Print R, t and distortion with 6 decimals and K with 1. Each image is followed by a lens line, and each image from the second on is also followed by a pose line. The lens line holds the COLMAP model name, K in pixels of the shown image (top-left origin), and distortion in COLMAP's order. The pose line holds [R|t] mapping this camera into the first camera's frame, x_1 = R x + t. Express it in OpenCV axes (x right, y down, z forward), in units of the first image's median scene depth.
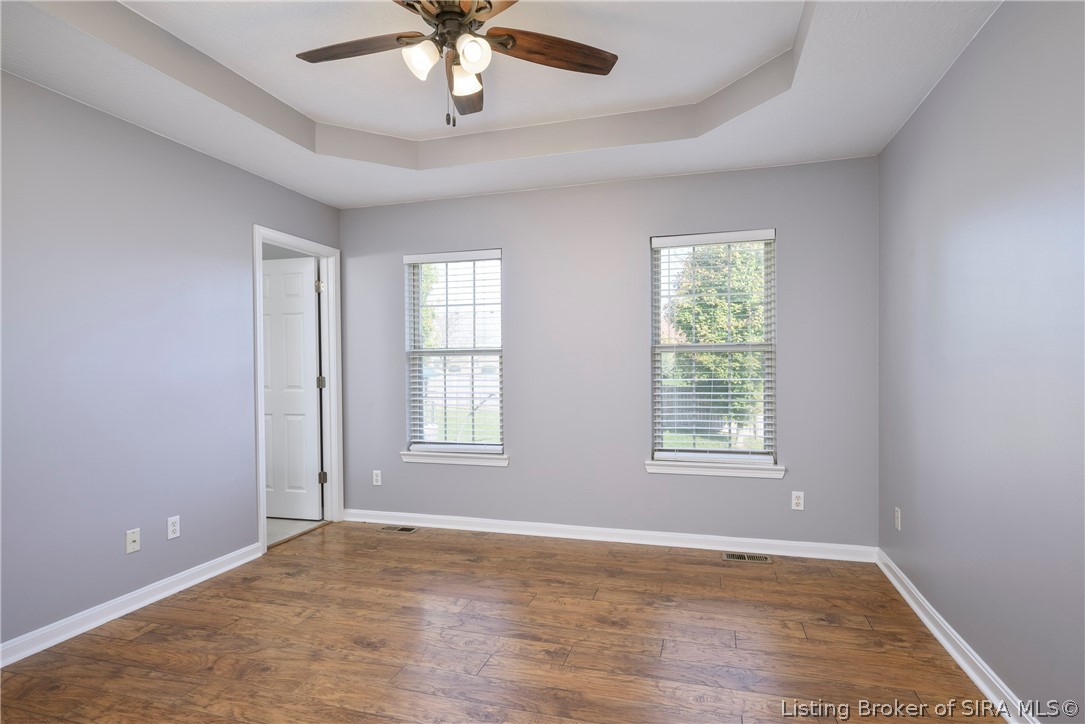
lens RADIAL K [[560.9, 0, 544.9], [0, 560.9, 362.2], [0, 0, 1]] dist [-0.002010, -0.000437]
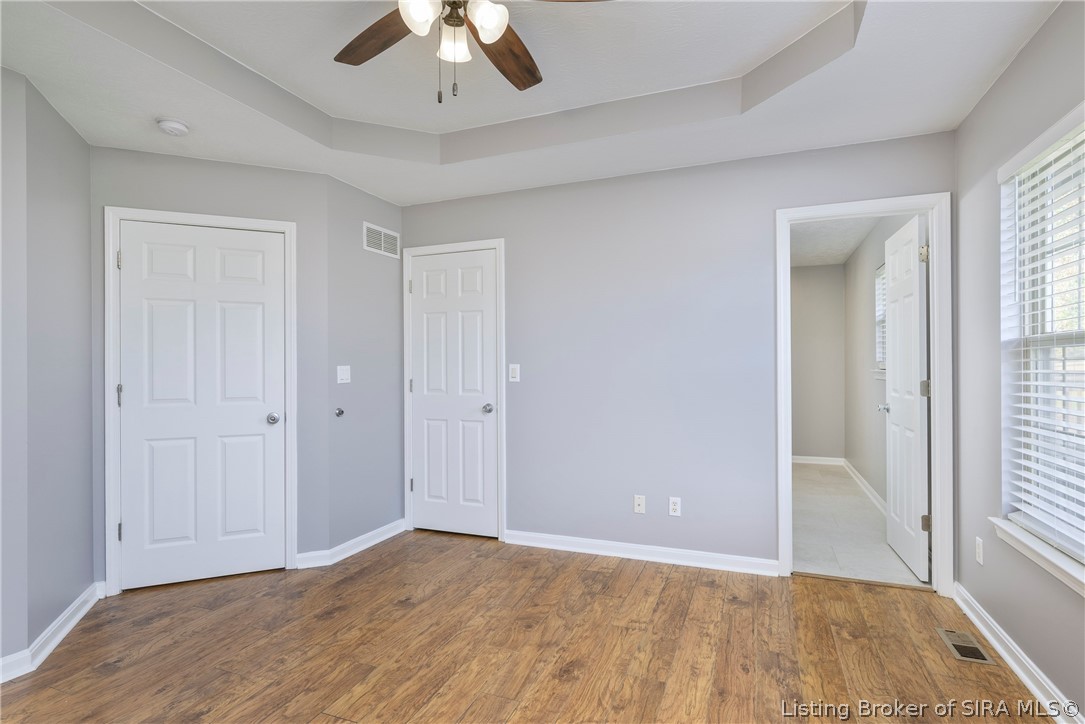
lens RADIAL K [[536.4, 0, 546.1], [0, 536.4, 367.1], [0, 0, 1]] dist [-0.001558, 0.000058]
pose [[-0.080522, 0.009533, -0.996707, 0.457592], [0.008855, 0.999922, 0.008849, -0.001982], [0.996714, -0.008113, -0.080600, 0.851269]]
